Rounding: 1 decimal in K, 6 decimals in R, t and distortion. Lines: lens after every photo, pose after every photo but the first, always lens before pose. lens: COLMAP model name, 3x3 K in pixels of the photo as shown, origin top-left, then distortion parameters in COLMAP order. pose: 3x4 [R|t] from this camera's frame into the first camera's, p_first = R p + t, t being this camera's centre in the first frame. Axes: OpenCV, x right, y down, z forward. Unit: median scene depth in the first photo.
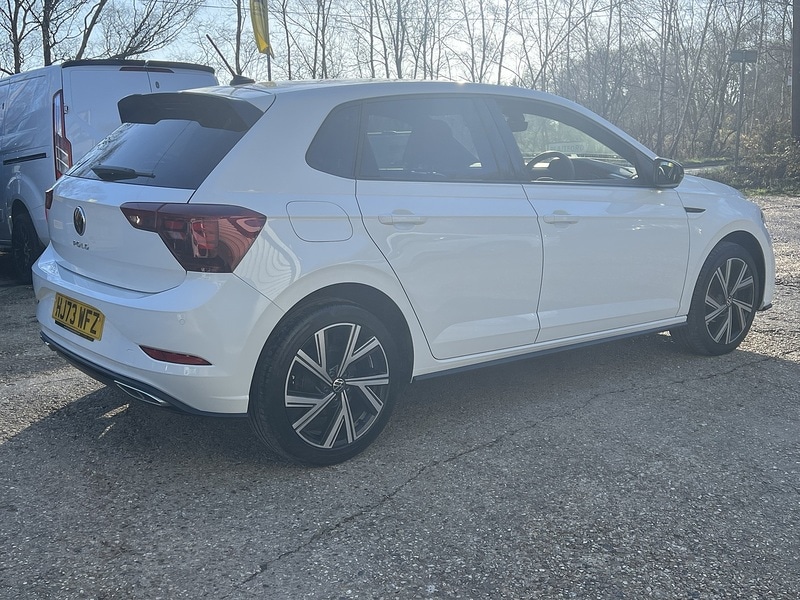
lens RADIAL K [[932.6, 0, 406.8], [0, 932.6, 298.4], [0, 0, 1]] dist [0.112338, -0.241700]
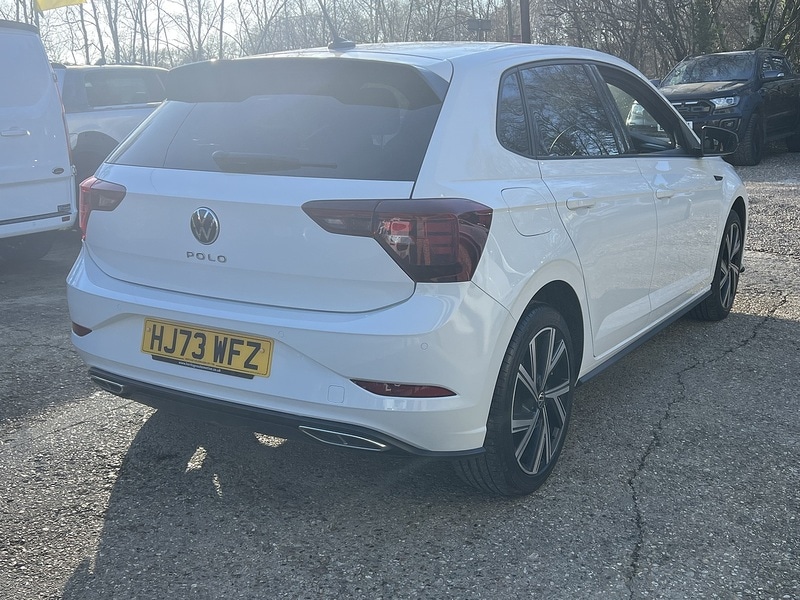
lens RADIAL K [[932.6, 0, 406.8], [0, 932.6, 298.4], [0, 0, 1]] dist [0.112338, -0.241700]
pose [[0.943104, -0.078767, 0.323033, -0.451552], [0.067621, 0.996668, 0.045602, -0.047530], [-0.325549, -0.021163, 0.945288, 0.217991]]
